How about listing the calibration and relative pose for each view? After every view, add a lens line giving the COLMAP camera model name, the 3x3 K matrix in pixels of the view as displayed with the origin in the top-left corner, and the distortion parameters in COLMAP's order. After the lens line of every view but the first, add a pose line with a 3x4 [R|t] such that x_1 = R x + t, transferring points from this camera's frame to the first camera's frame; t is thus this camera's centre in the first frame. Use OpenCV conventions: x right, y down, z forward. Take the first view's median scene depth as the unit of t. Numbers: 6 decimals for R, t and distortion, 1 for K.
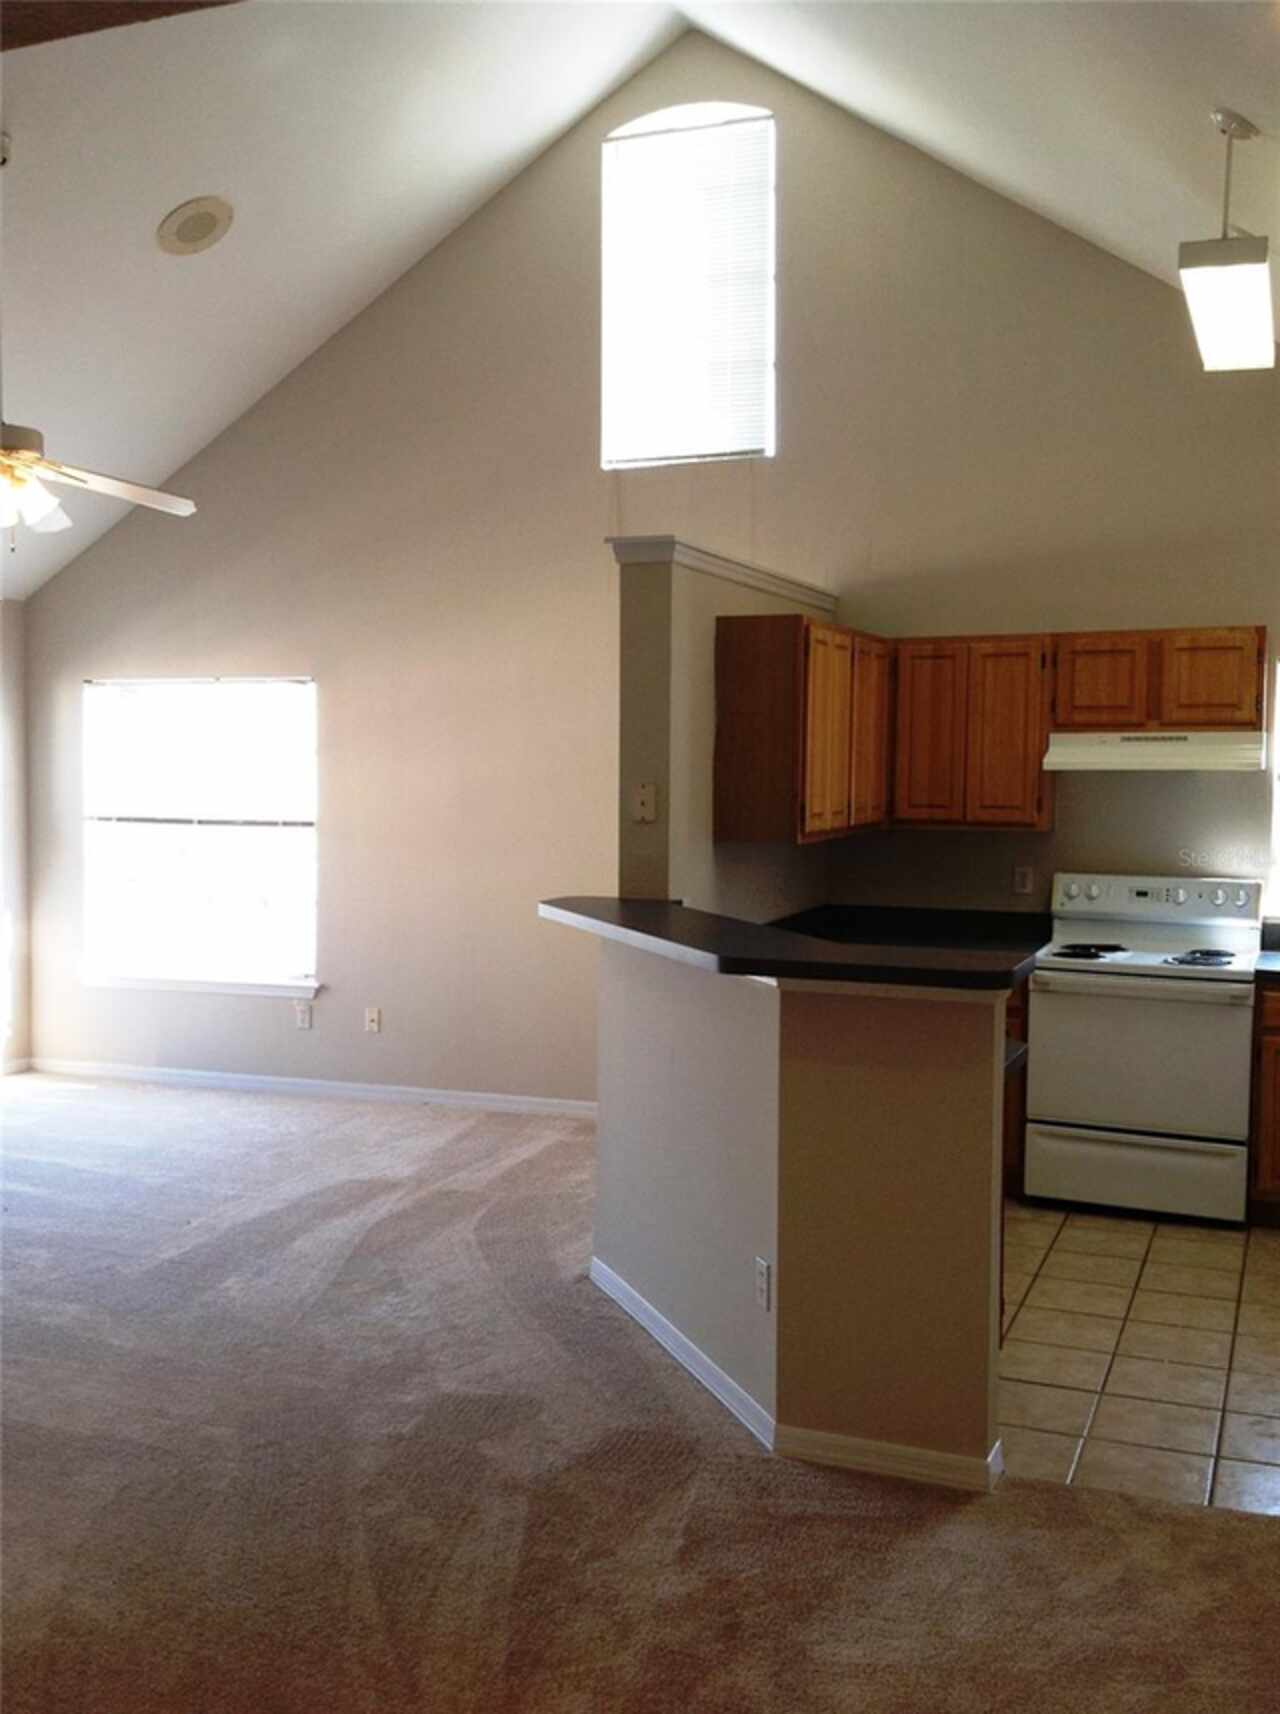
lens RADIAL K [[1735.5, 0, 640.0], [0, 1735.5, 857.0], [0, 0, 1]] dist [0.140184, -0.468816]
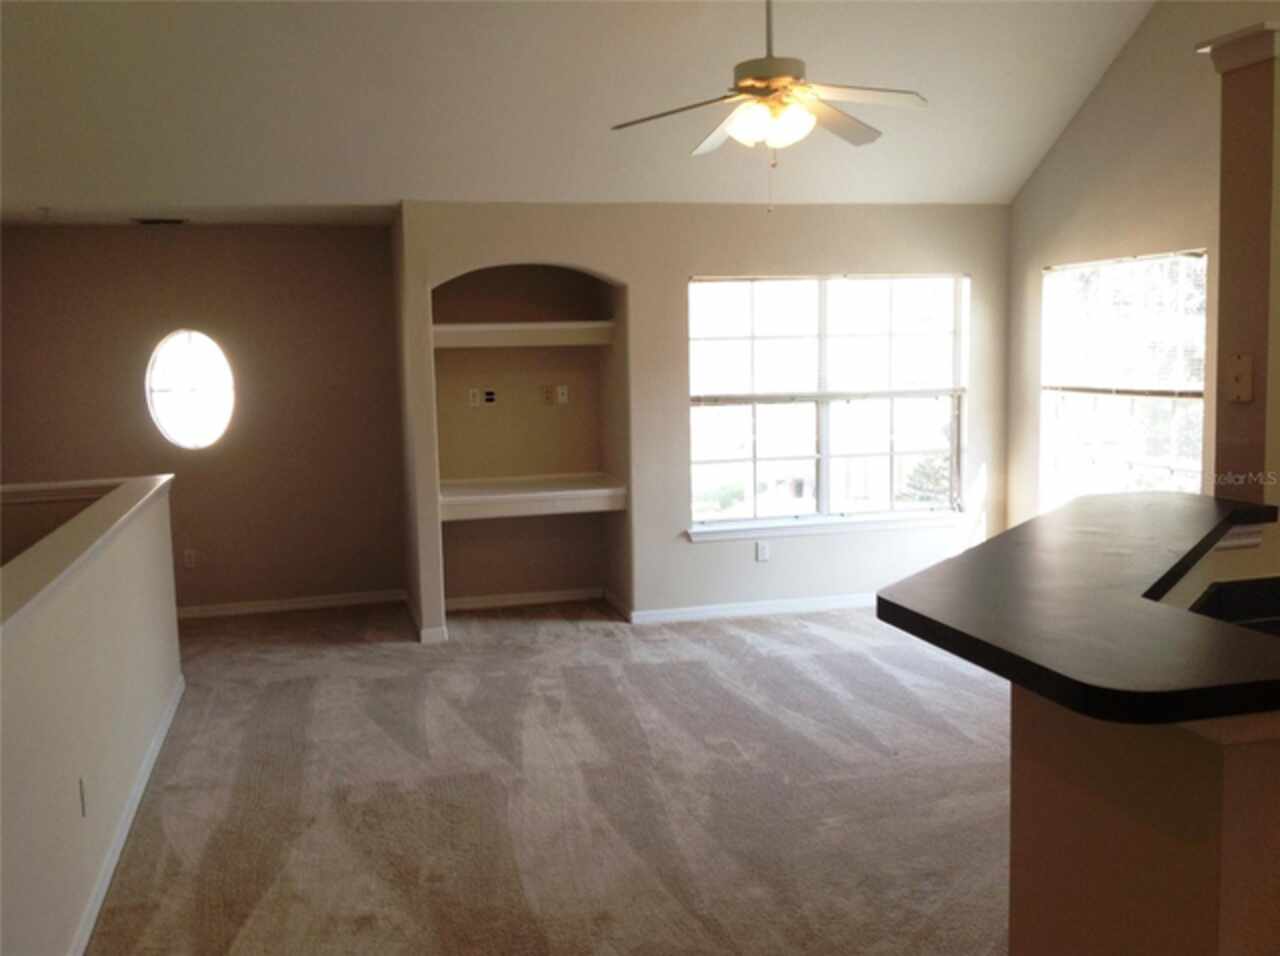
lens RADIAL K [[1261.9, 0, 619.9], [0, 1261.9, 476.2], [0, 0, 1]] dist [0.010610, 0.013448]
pose [[0.586259, 0.060667, -0.807849, 0.208844], [-0.016721, 0.997886, 0.062804, -0.012101], [0.809951, -0.023311, 0.586034, 0.299486]]
